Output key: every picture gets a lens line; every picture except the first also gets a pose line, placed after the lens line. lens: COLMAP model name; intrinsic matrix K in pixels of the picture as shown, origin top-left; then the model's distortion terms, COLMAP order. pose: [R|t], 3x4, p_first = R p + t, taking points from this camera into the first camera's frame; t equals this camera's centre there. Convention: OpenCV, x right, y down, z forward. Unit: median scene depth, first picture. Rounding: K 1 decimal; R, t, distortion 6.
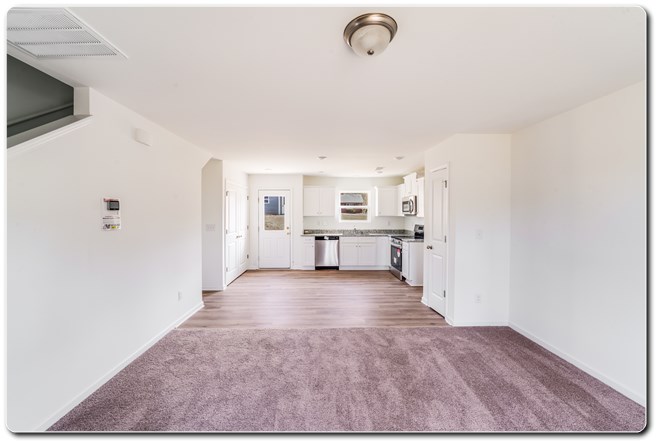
lens RADIAL K [[262.2, 0, 324.2], [0, 262.2, 217.1], [0, 0, 1]] dist [-0.000316, -0.000106]
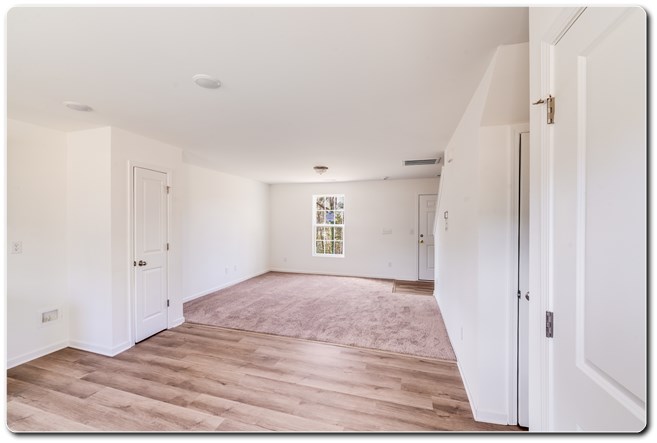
lens RADIAL K [[271.3, 0, 330.3], [0, 271.3, 219.7], [0, 0, 1]] dist [-0.011296, 0.000022]
pose [[-0.954437, 0.001246, 0.298409, -0.344110], [0.004622, 0.999933, 0.010607, -0.020692], [-0.298376, 0.011503, -0.954379, 1.473369]]
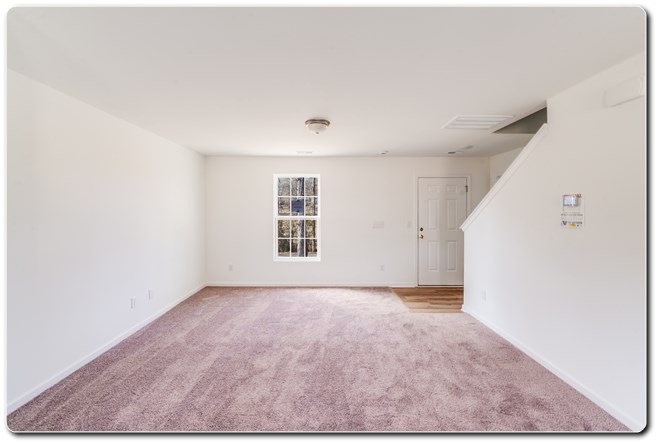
lens RADIAL K [[265.9, 0, 327.9], [0, 265.9, 210.7], [0, 0, 1]] dist [-0.010851, -0.000174]
pose [[-0.999971, 0.003038, 0.006987, 0.022687], [0.003153, 0.999859, 0.016478, -0.015109], [-0.006936, 0.016499, -0.999840, 1.046241]]
